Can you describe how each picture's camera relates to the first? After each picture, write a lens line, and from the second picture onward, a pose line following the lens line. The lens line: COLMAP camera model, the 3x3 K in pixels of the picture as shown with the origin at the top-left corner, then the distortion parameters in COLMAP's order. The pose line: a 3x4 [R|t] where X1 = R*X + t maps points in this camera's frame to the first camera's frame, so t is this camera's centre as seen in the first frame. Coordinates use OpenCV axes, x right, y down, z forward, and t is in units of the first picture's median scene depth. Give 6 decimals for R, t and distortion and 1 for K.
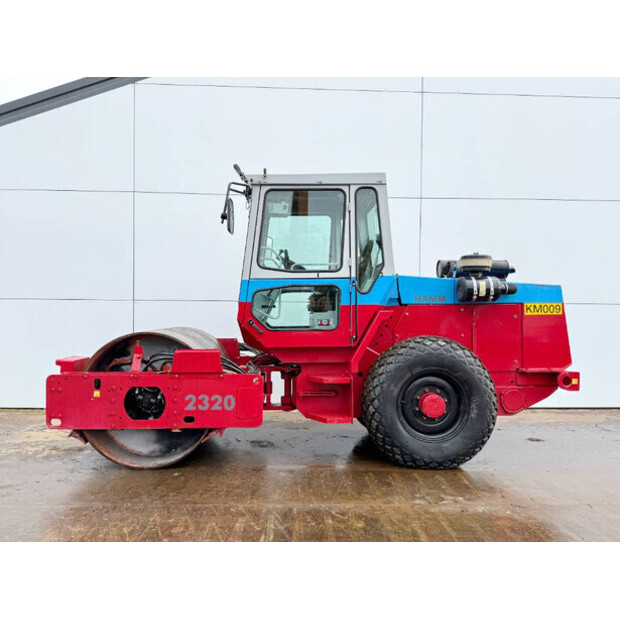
lens RADIAL K [[526.8, 0, 310.0], [0, 526.8, 310.0], [0, 0, 1]] dist [0.138516, -0.268249]
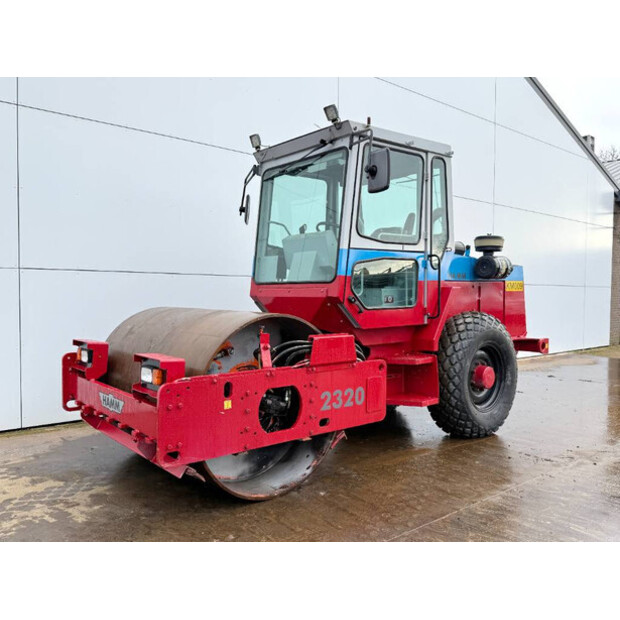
lens RADIAL K [[526.8, 0, 310.0], [0, 526.8, 310.0], [0, 0, 1]] dist [0.138516, -0.268249]
pose [[0.802932, -0.020863, 0.595706, -0.704789], [-0.003147, 0.999225, 0.039237, 0.007148], [-0.596063, -0.033380, 0.802244, 0.380938]]
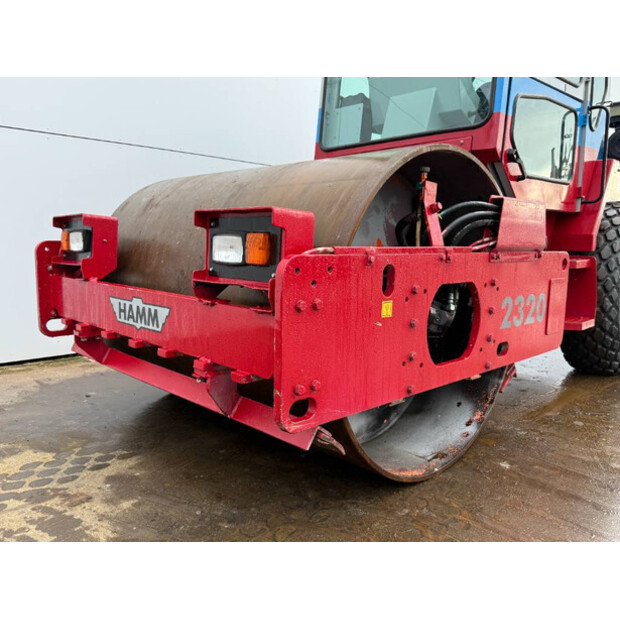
lens RADIAL K [[526.8, 0, 310.0], [0, 526.8, 310.0], [0, 0, 1]] dist [0.138516, -0.268249]
pose [[0.758187, -0.082263, 0.646827, -0.649413], [-0.010186, 0.990394, 0.137898, 0.107885], [-0.651957, -0.111141, 0.750066, 0.754992]]
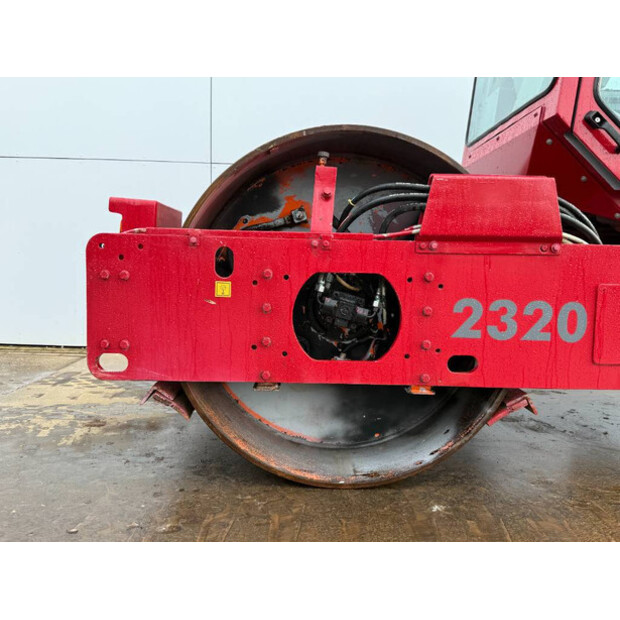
lens RADIAL K [[575.0, 0, 310.0], [0, 575.0, 310.0], [0, 0, 1]] dist [0.222987, -0.527940]
pose [[0.999215, 0.016962, -0.035800, -0.316647], [-0.013755, 0.996026, 0.087993, 0.132486], [0.037151, -0.087432, 0.995478, 0.587850]]
